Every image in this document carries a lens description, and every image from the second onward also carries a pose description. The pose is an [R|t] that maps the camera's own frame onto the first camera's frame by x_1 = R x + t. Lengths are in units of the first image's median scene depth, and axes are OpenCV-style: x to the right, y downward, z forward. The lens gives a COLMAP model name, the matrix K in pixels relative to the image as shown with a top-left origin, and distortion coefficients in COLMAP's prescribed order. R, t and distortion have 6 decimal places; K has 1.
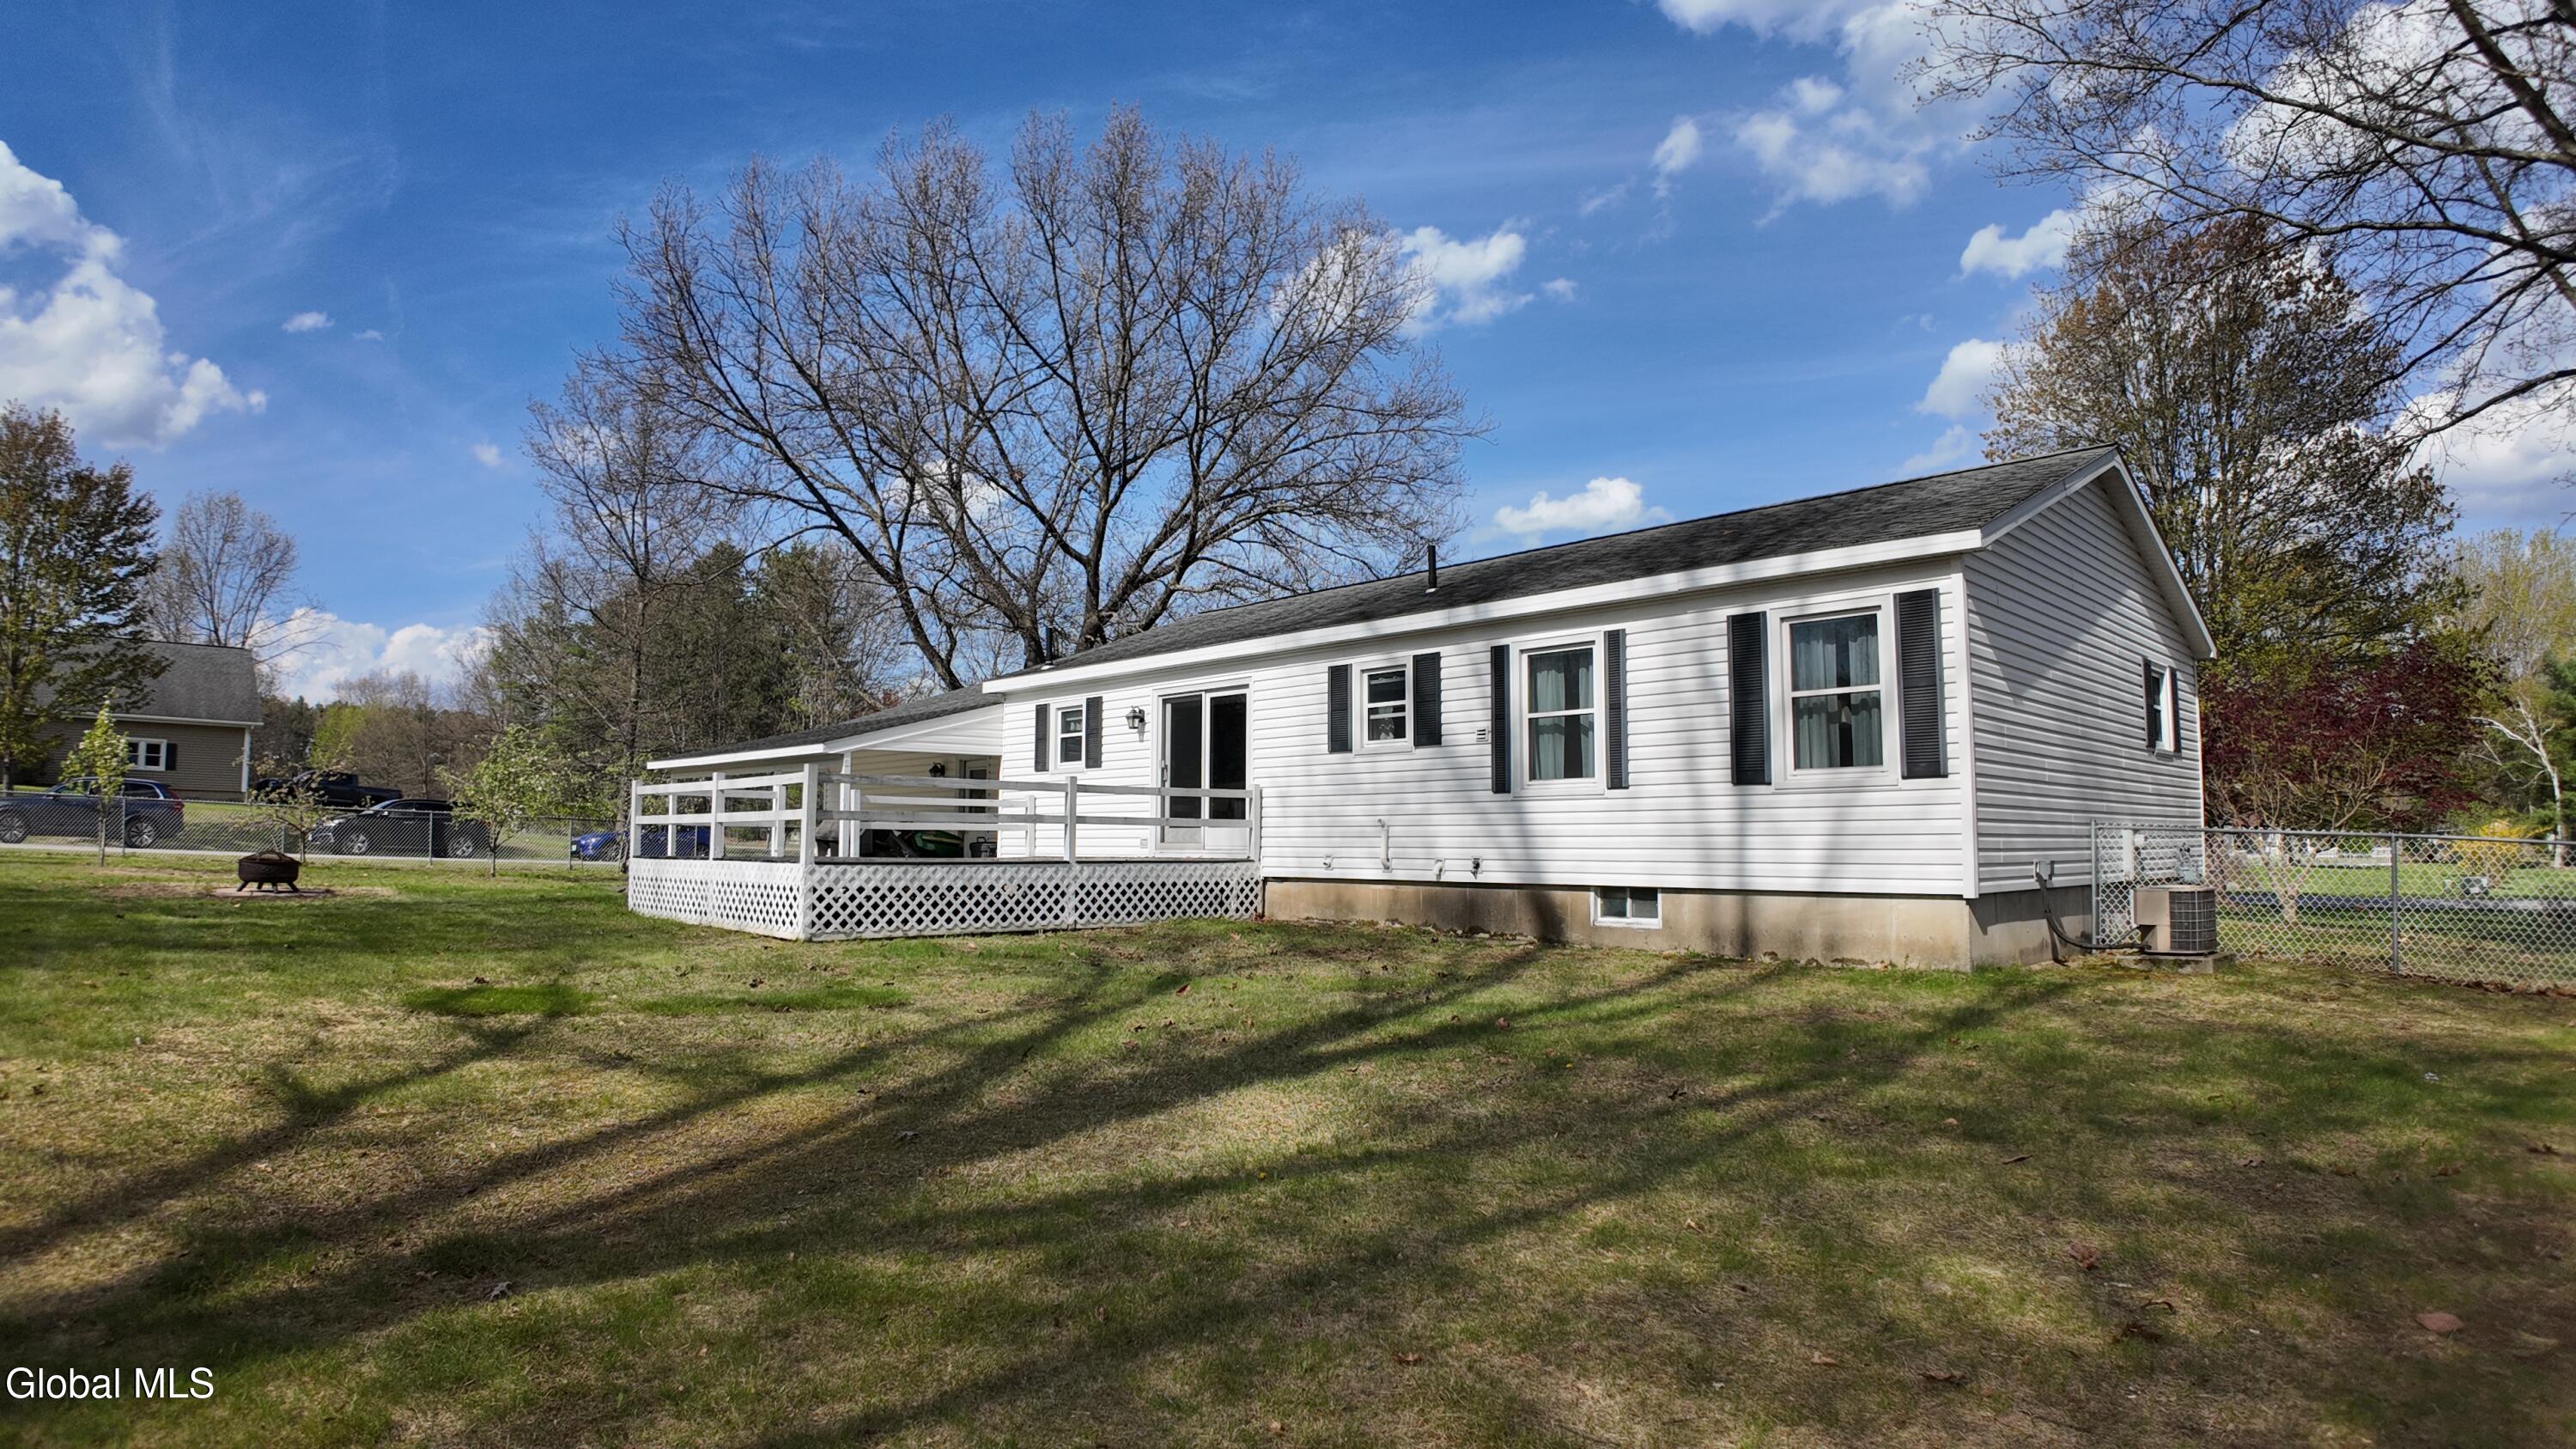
lens RADIAL K [[1329.2, 0, 1288.0], [0, 1329.2, 724.5], [0, 0, 1]] dist [-0.097749, -0.011583]
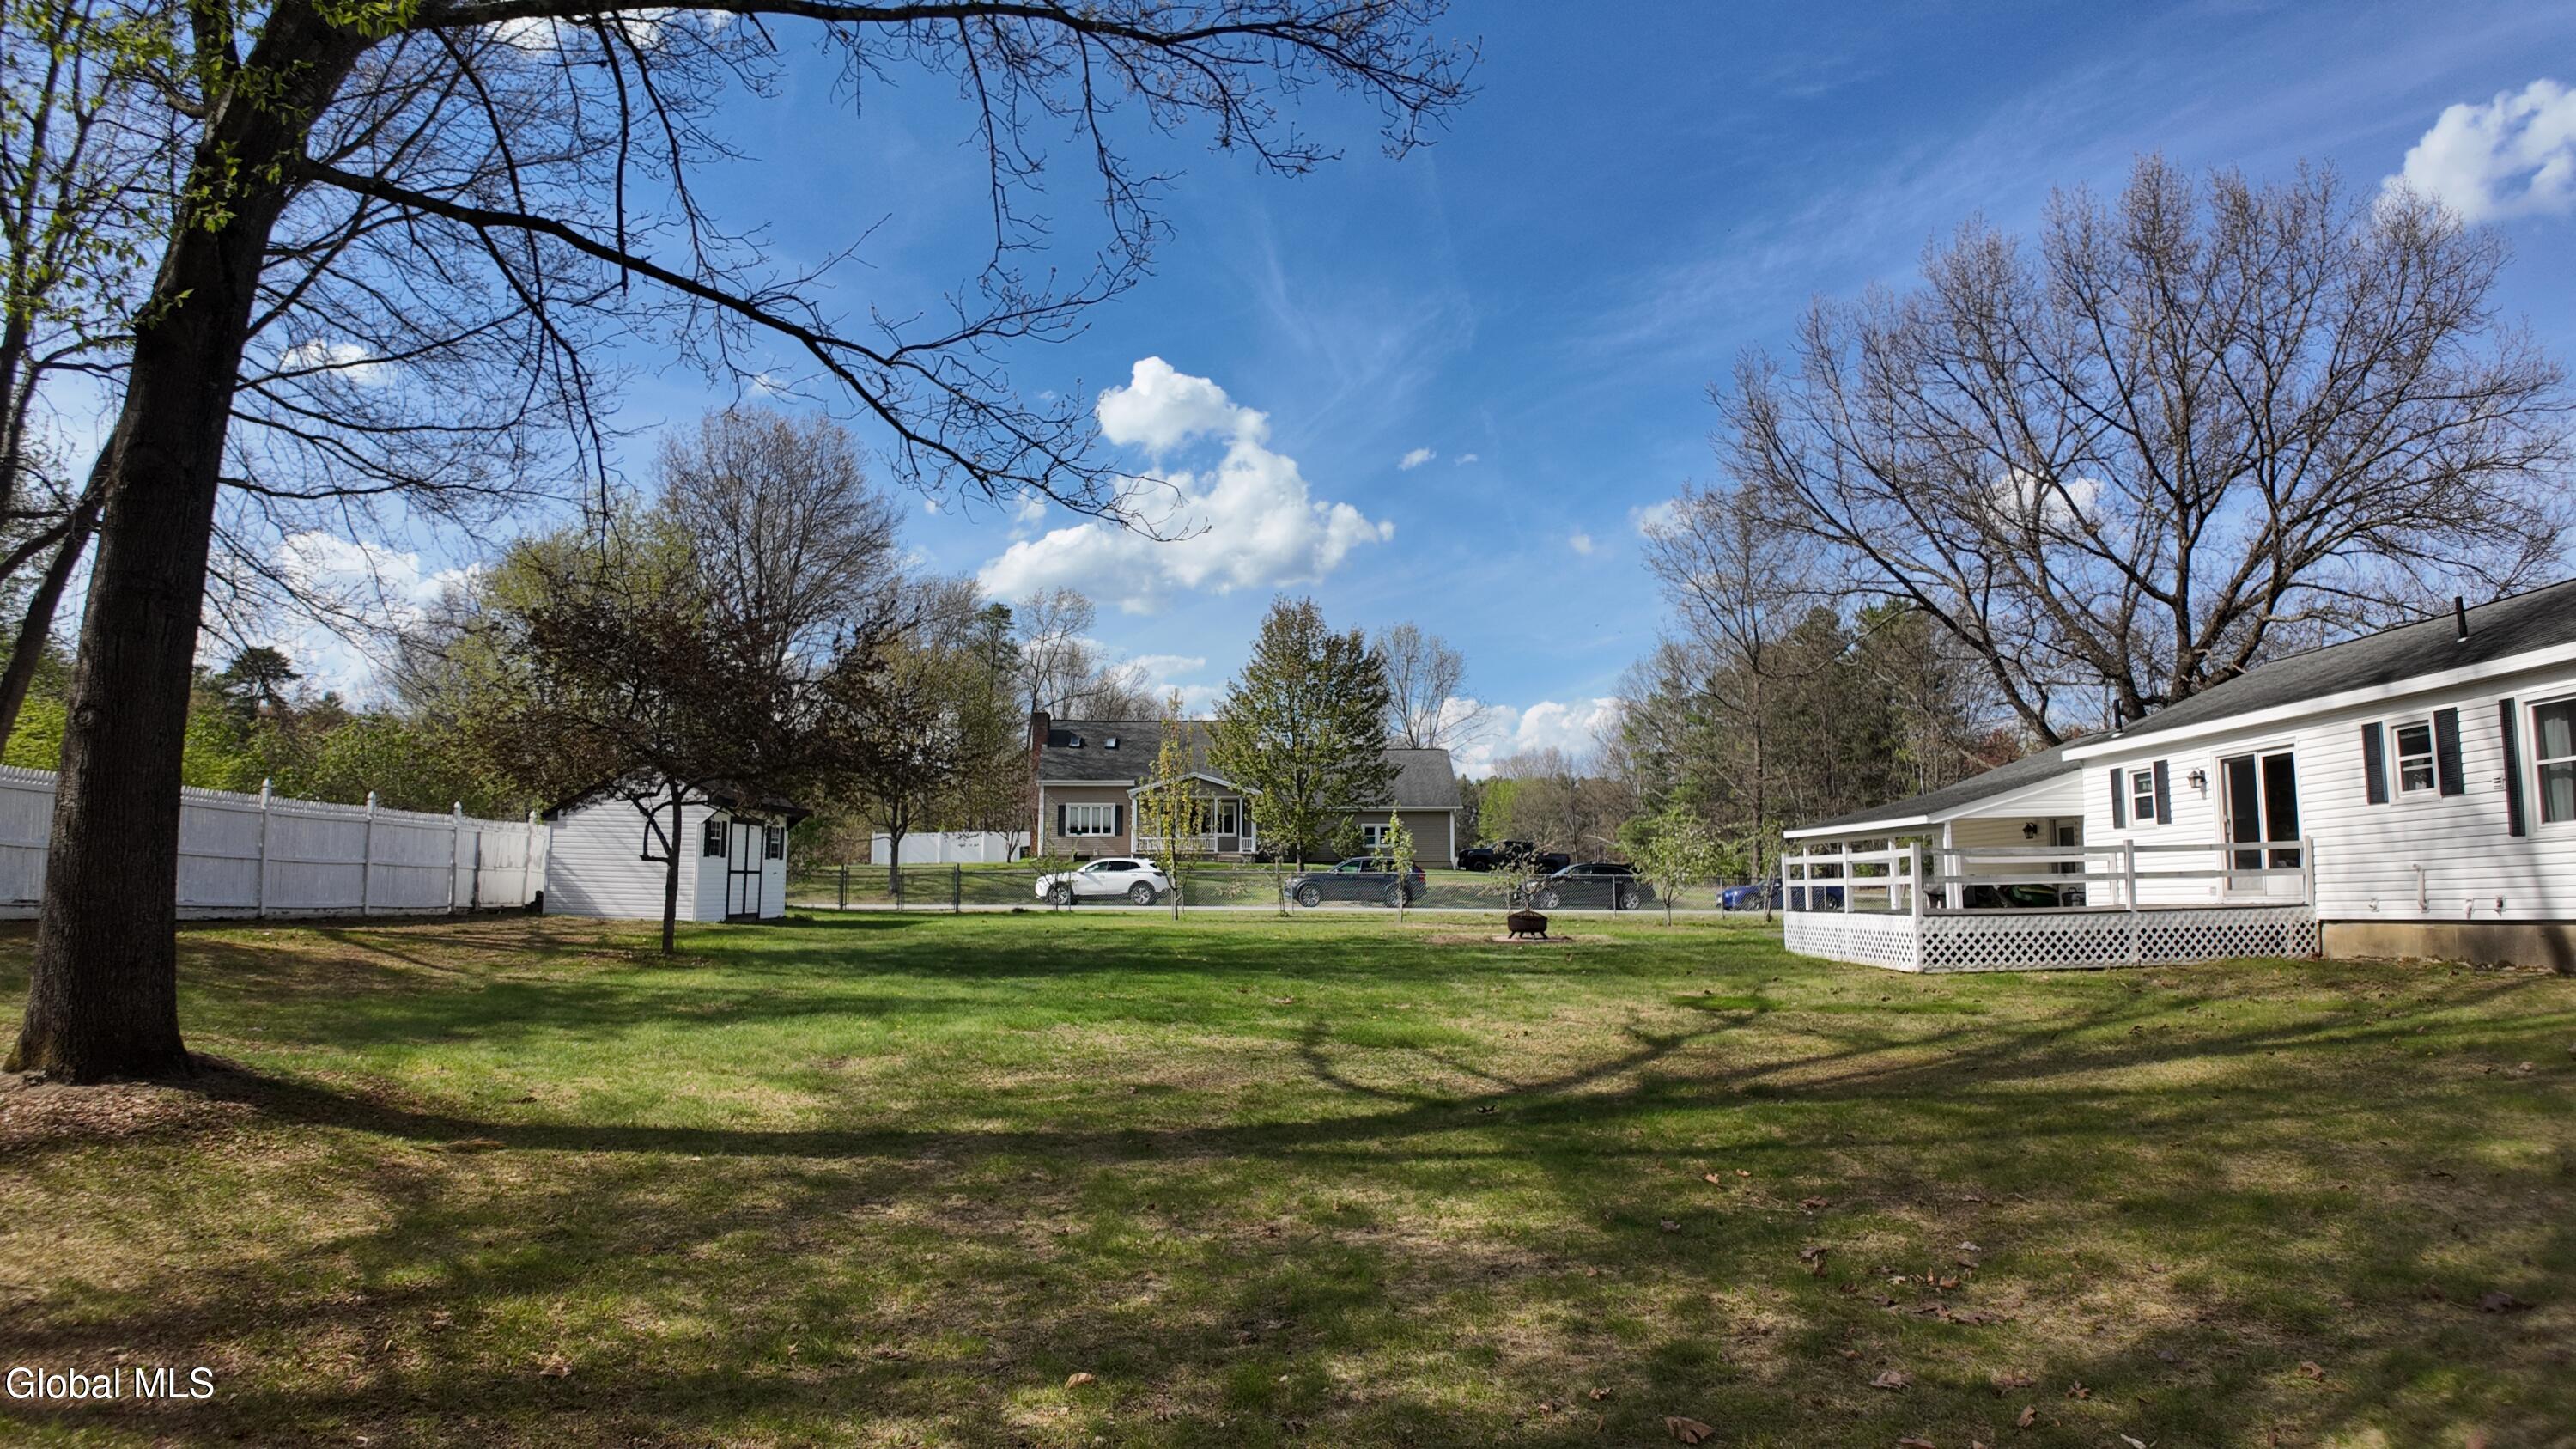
lens RADIAL K [[1333.3, 0, 1288.0], [0, 1333.3, 724.5], [0, 0, 1]] dist [-0.150380, 0.018012]
pose [[0.690049, -0.088755, -0.718300, 0.108383], [0.061530, 0.996053, -0.063965, -0.032350], [0.721143, -0.000058, 0.692786, -0.272883]]
